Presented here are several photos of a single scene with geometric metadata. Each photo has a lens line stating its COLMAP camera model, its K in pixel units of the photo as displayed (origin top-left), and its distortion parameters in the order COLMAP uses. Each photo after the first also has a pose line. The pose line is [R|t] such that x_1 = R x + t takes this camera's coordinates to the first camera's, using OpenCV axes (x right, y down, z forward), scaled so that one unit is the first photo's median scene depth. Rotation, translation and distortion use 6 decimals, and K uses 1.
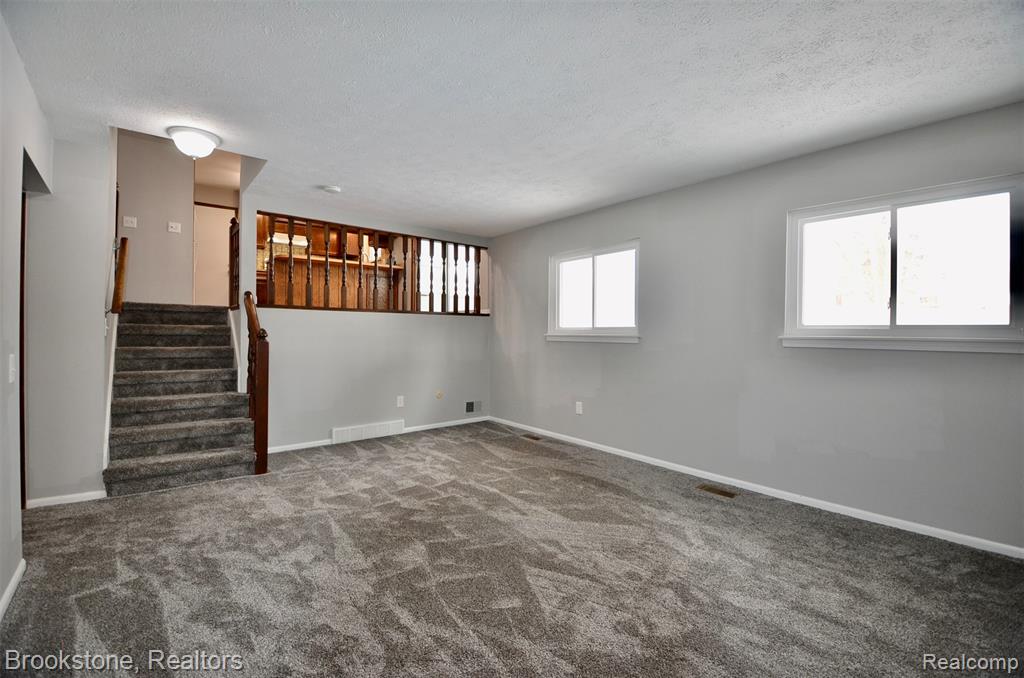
lens RADIAL K [[448.2, 0, 516.2], [0, 448.2, 332.0], [0, 0, 1]] dist [0.015206, -0.022185]
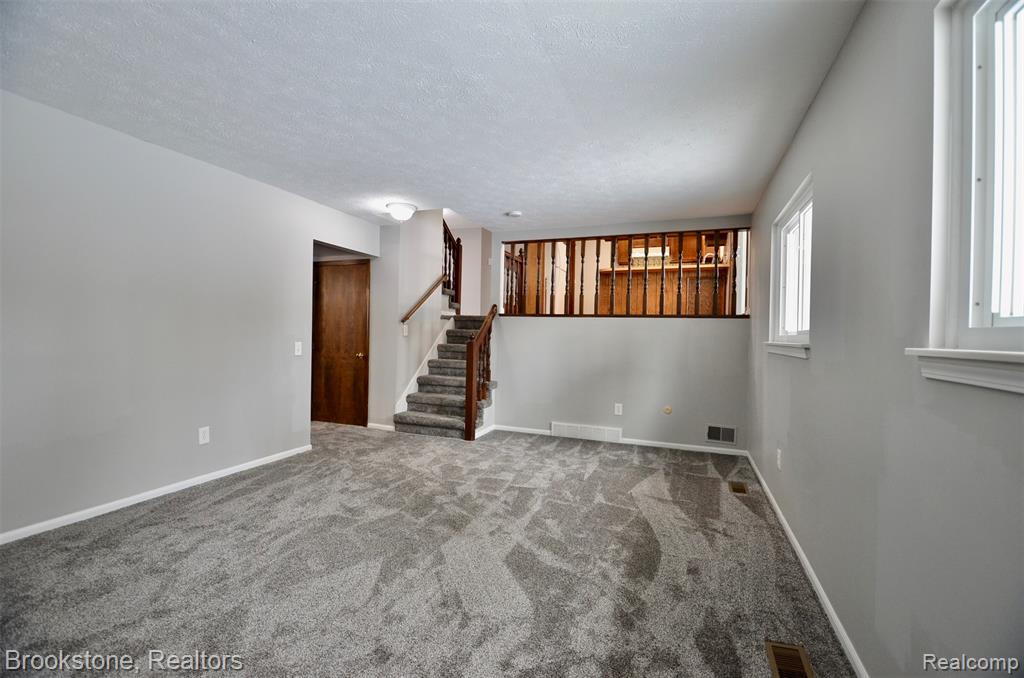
lens RADIAL K [[443.2, 0, 512.0], [0, 443.2, 339.0], [0, 0, 1]] dist [0.028892, -0.021183]
pose [[0.488265, 0.011018, -0.872626, 0.620132], [-0.017563, 0.999842, 0.002797, 0.006987], [0.872519, 0.013960, 0.488381, 0.446823]]
